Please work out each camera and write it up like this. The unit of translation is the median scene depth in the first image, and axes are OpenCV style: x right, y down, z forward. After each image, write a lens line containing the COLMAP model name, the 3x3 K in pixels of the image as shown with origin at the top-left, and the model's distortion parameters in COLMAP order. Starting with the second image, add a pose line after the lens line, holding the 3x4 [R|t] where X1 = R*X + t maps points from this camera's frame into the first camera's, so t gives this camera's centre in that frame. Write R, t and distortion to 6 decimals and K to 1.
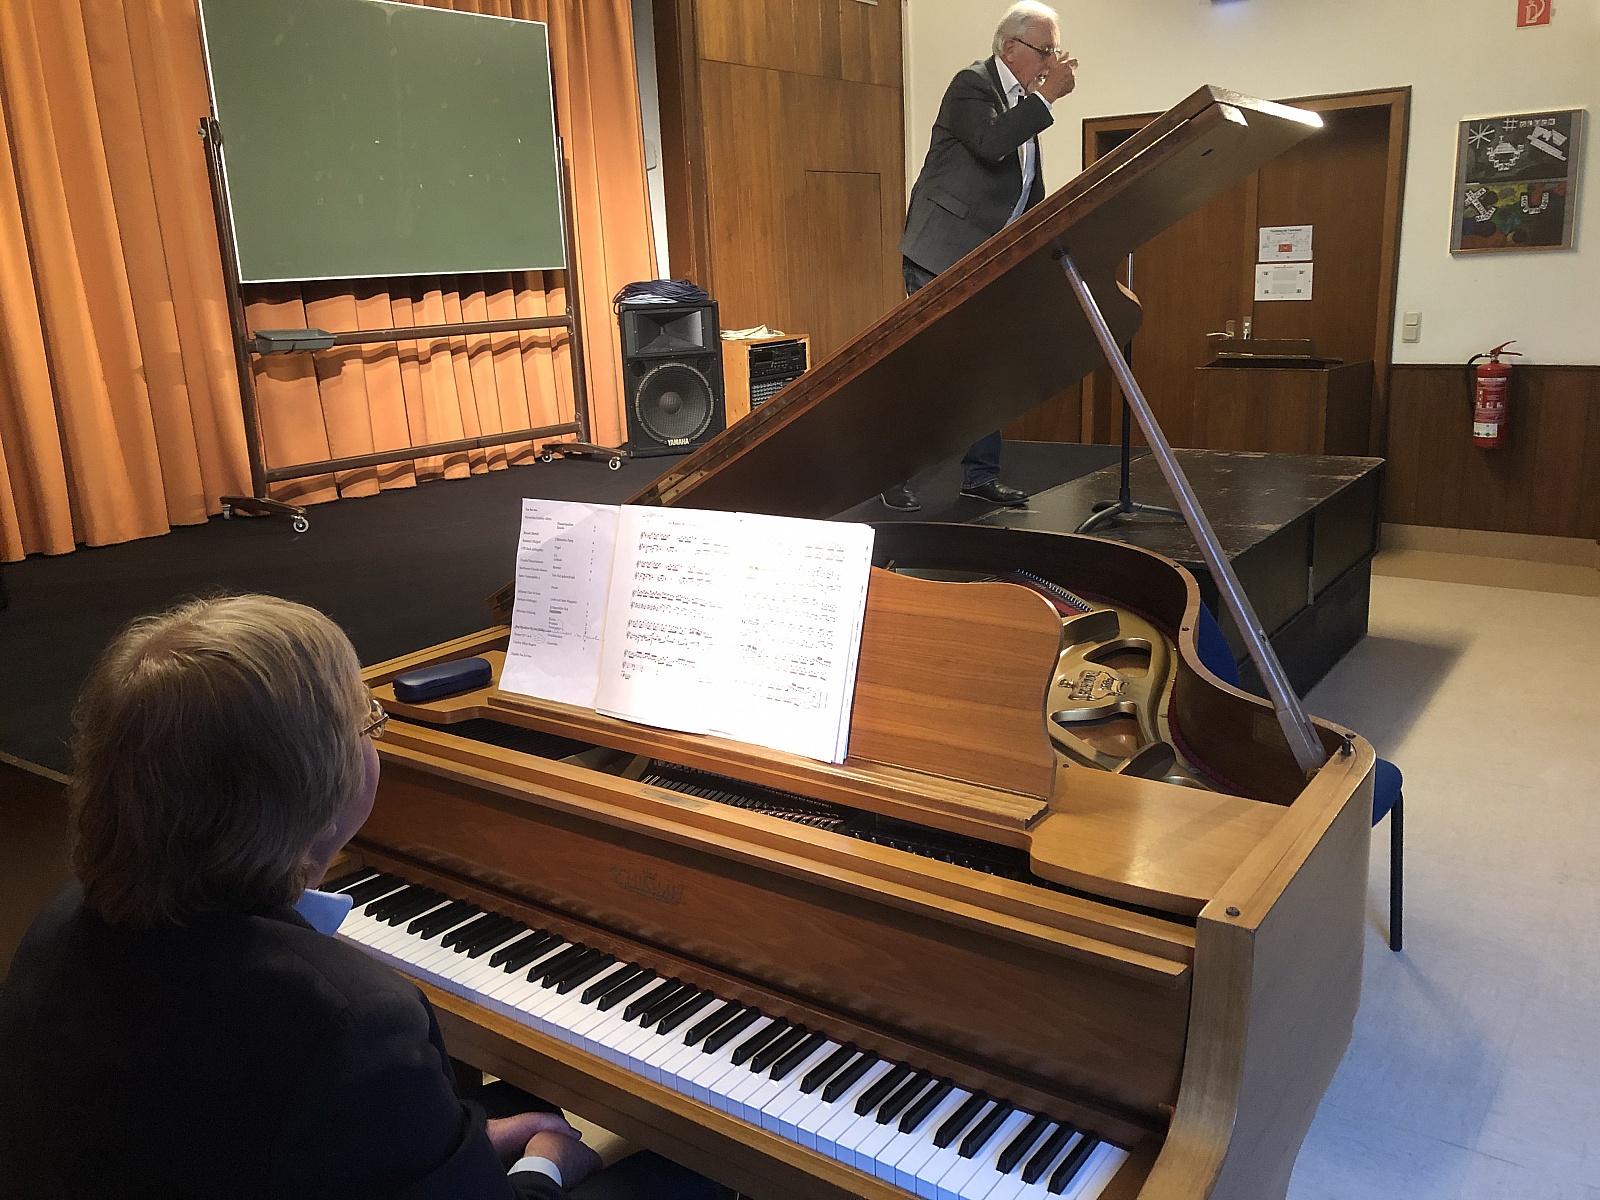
lens RADIAL K [[1315.3, 0, 793.2], [0, 1315.3, 586.6], [0, 0, 1]] dist [0.041457, -0.041511]
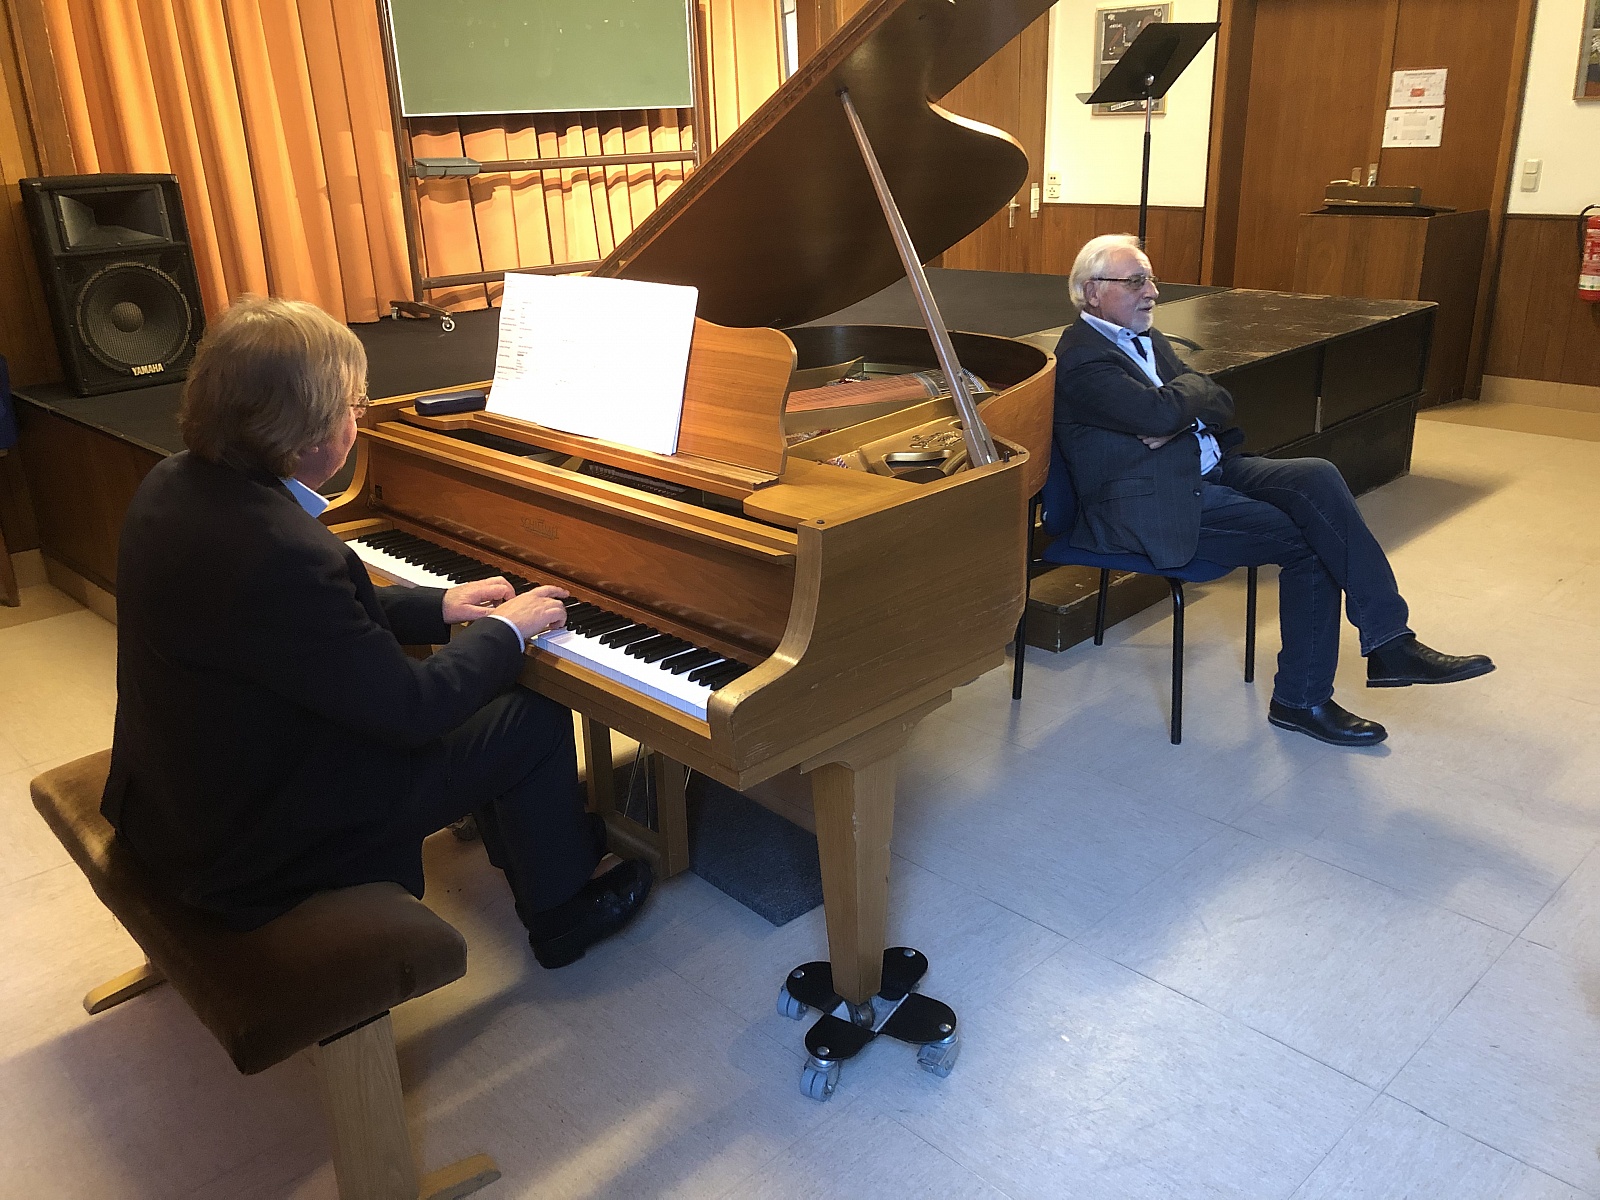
lens RADIAL K [[1315.3, 0, 784.2], [0, 1315.3, 582.1], [0, 0, 1]] dist [0.041457, -0.041511]
pose [[0.983899, 0.069822, -0.164522, 0.131077], [-0.052019, 0.992554, 0.110142, 0.034153], [0.170987, -0.099811, 0.980205, -0.135633]]
